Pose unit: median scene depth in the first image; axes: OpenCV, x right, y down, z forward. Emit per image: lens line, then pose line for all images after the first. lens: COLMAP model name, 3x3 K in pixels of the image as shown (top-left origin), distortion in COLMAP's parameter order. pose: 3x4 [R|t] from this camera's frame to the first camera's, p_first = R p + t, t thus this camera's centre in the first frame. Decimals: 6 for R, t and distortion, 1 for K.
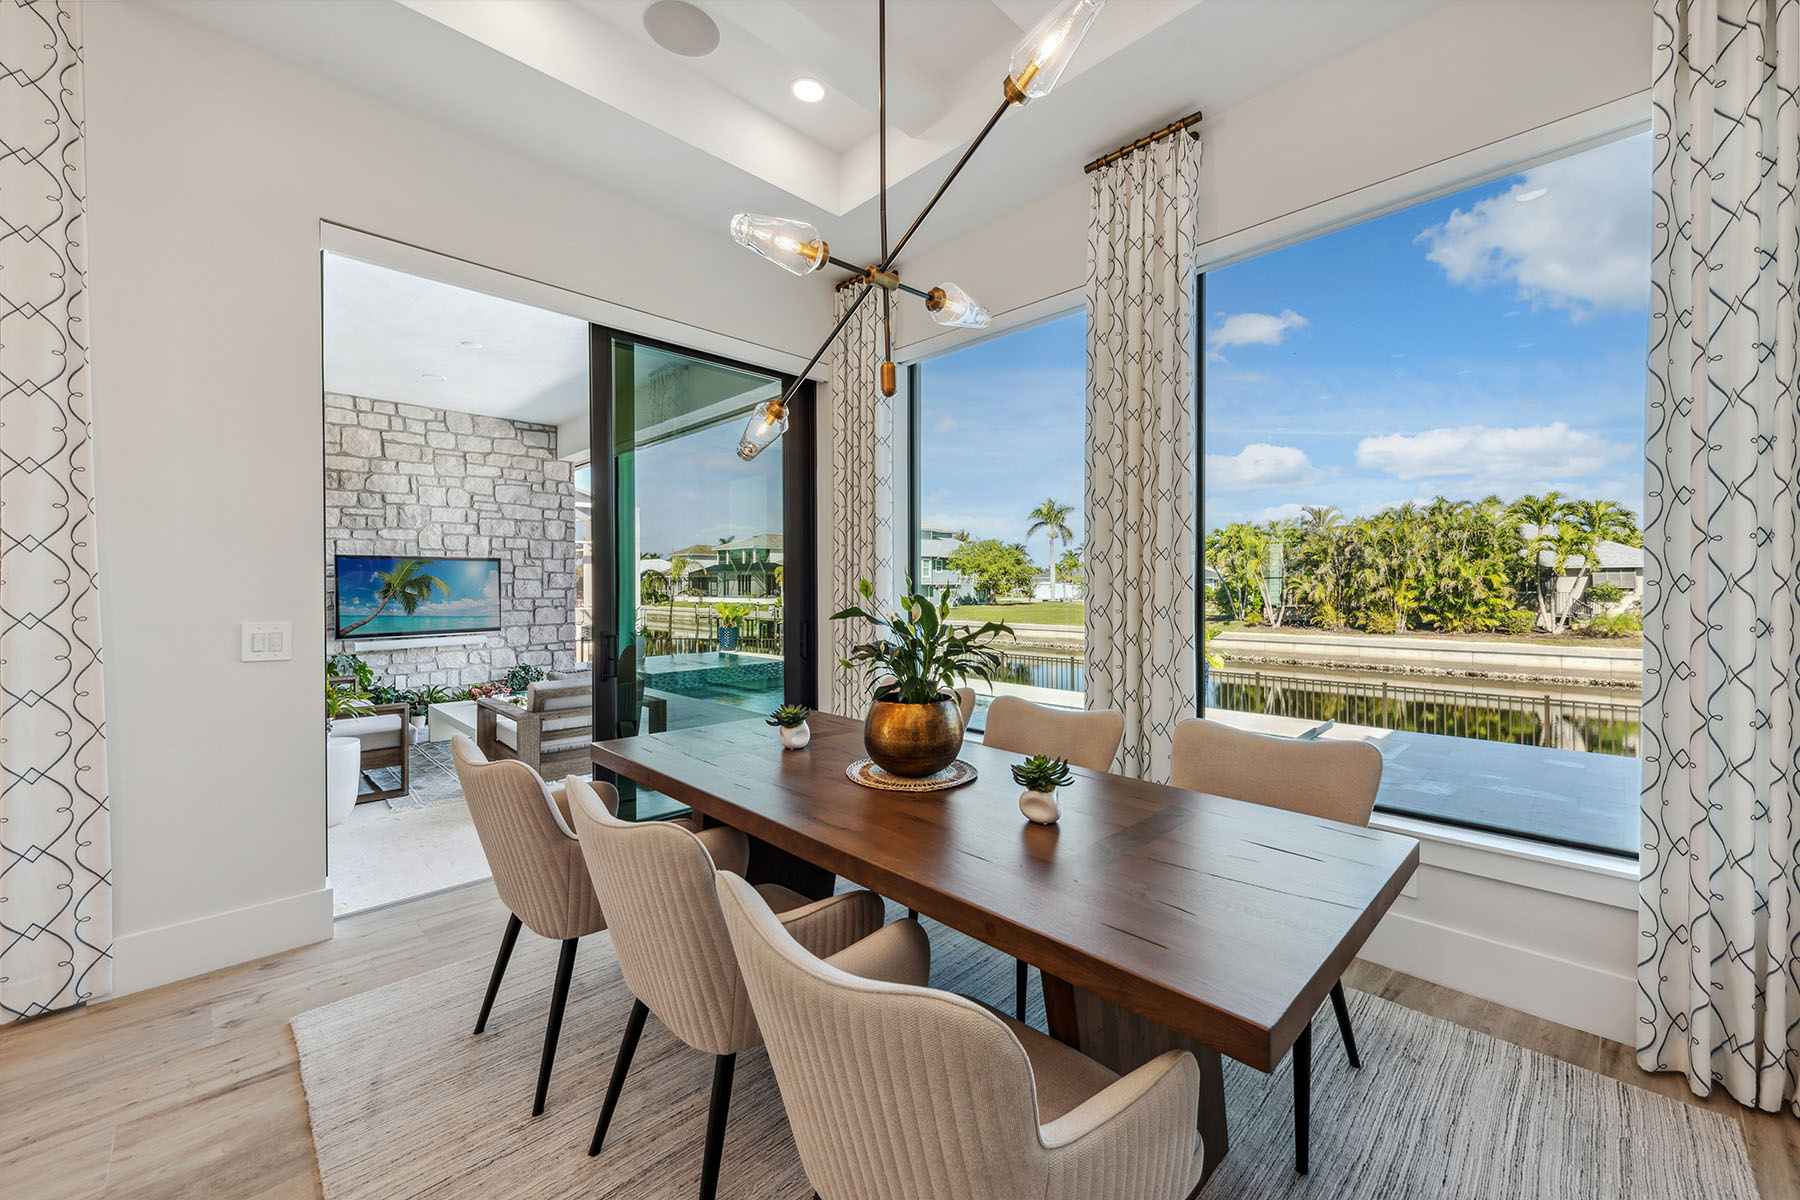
lens RADIAL K [[708.4, 0, 904.1], [0, 708.4, 588.1], [0, 0, 1]] dist [0.018344, -0.006314]
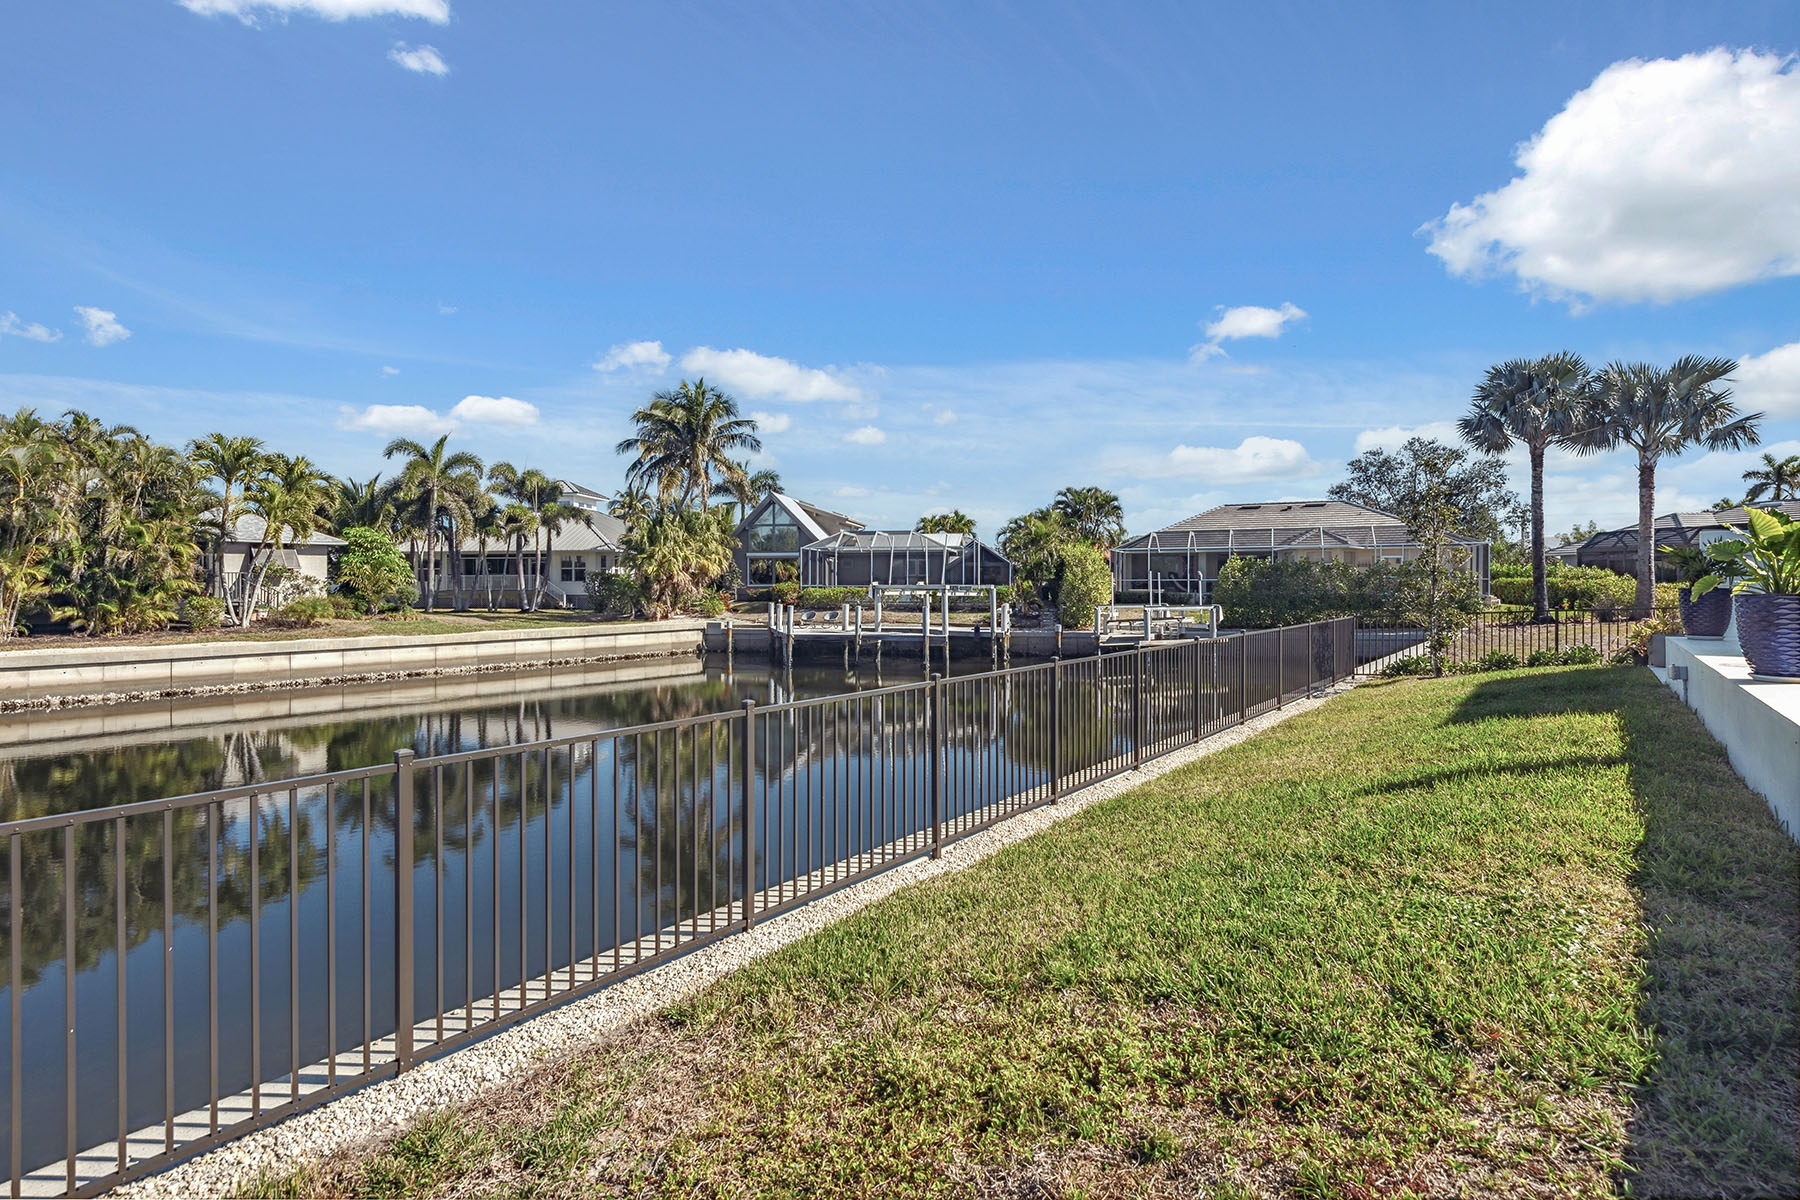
lens RADIAL K [[829.3, 0, 901.8], [0, 829.3, 584.0], [0, 0, 1]] dist [0.026323, -0.011243]
pose [[-0.107300, 0.001940, 0.994225, -0.036379], [0.001827, 0.999997, -0.001754, 0.020699], [-0.994225, 0.001628, -0.107303, 0.391146]]
